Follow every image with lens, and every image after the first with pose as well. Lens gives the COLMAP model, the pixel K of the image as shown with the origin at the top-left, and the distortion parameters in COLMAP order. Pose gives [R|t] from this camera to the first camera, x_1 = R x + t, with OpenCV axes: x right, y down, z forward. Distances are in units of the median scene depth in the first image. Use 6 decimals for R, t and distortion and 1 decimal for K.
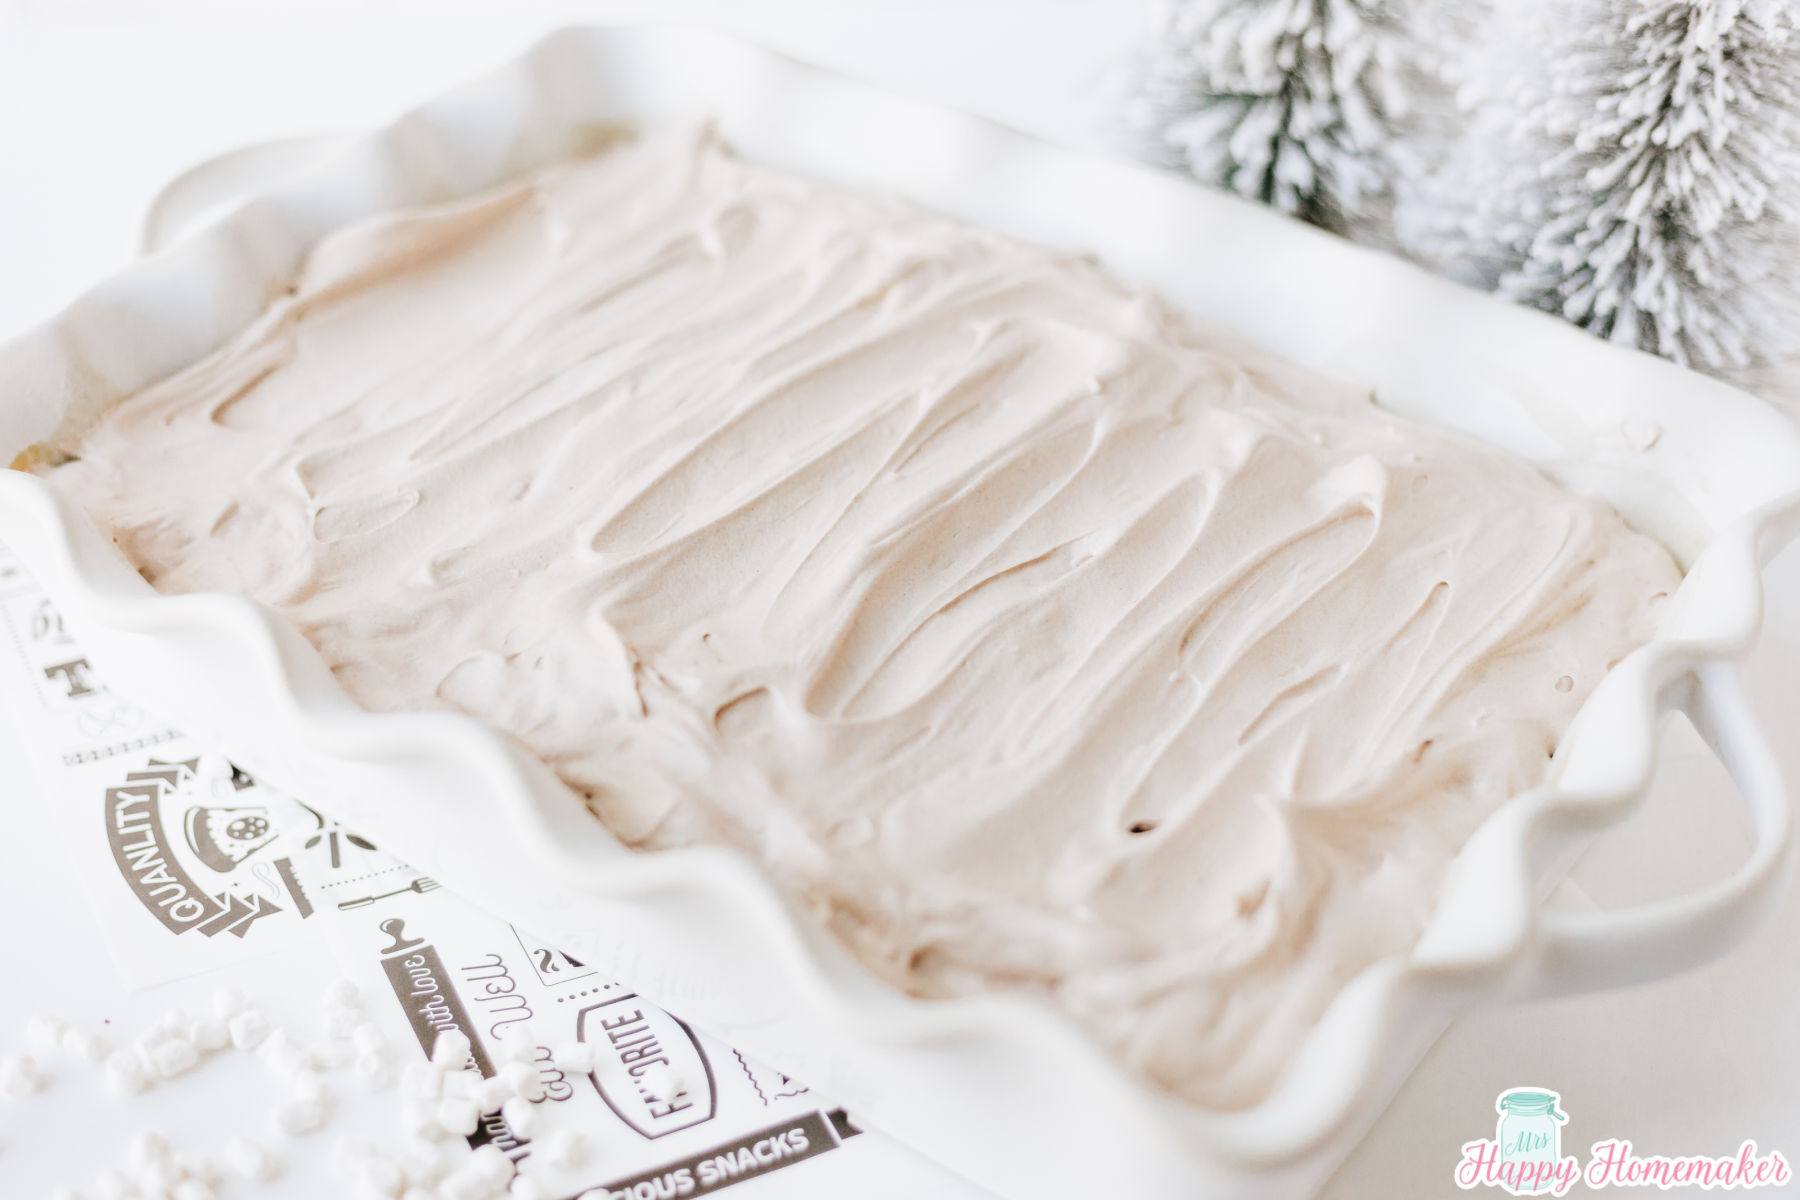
lens RADIAL K [[2799.5, 0, 893.2], [0, 2799.5, 599.4], [0, 0, 1]] dist [-0.004836, 0.000000]
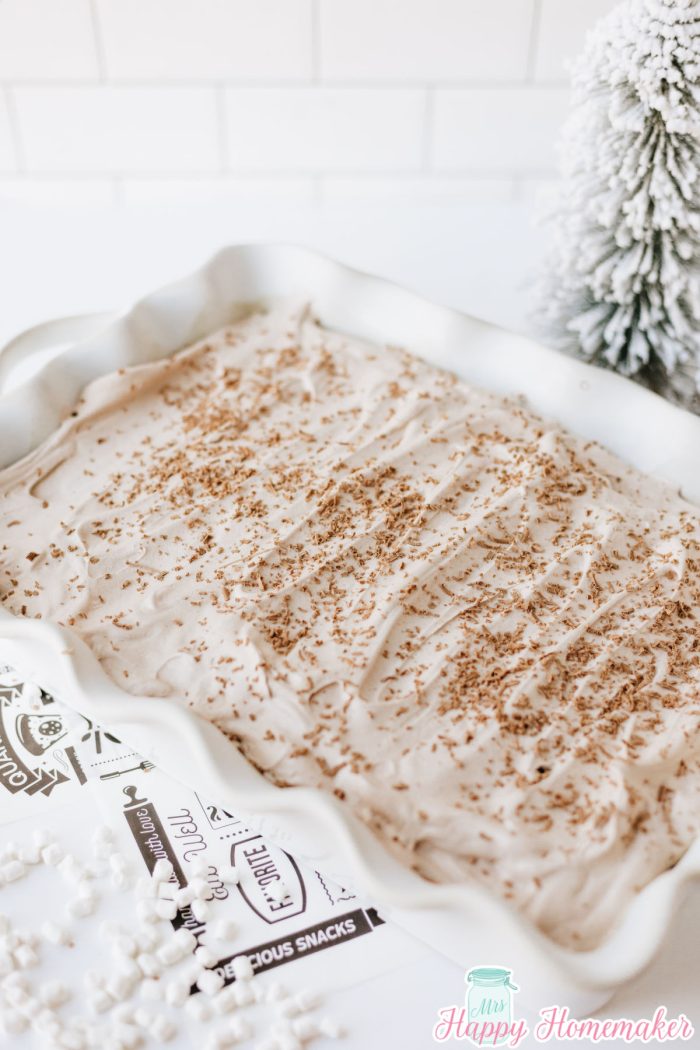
lens RADIAL K [[1633.0, 0, 345.6], [0, 1633.0, 525.5], [0, 0, 1]] dist [-0.004836, 0.000000]
pose [[0.999302, 0.021703, -0.030421, -0.009490], [-0.019172, 0.996515, 0.081176, -0.147116], [0.032077, -0.080536, 0.996235, -0.045279]]
